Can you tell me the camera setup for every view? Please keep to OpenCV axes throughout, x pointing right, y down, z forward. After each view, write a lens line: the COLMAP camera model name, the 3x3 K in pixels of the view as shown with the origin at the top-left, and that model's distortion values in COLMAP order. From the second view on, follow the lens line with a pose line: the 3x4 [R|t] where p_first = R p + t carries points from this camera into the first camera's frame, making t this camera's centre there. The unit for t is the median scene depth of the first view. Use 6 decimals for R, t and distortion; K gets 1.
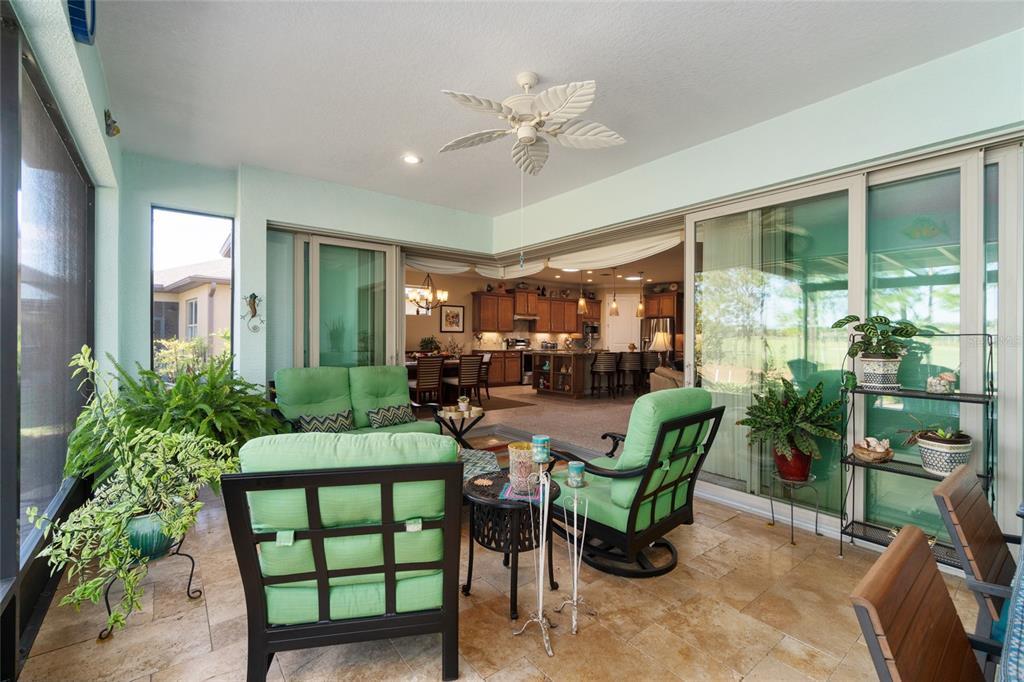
lens RADIAL K [[432.9, 0, 511.9], [0, 432.9, 338.2], [0, 0, 1]] dist [-0.000925, -0.000081]
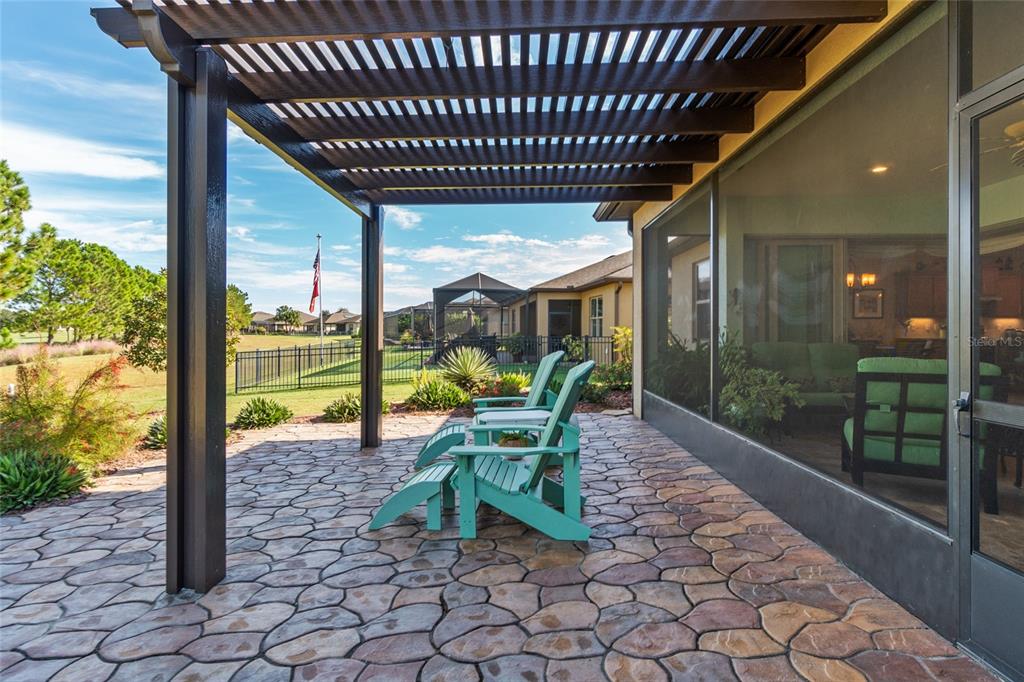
lens RADIAL K [[483.5, 0, 510.4], [0, 483.5, 329.6], [0, 0, 1]] dist [-0.000514, -0.000015]
pose [[0.764130, -0.004654, -0.645045, -0.084173], [0.000792, 0.999980, -0.006277, 0.022760], [0.645062, 0.004285, 0.764119, -0.383660]]
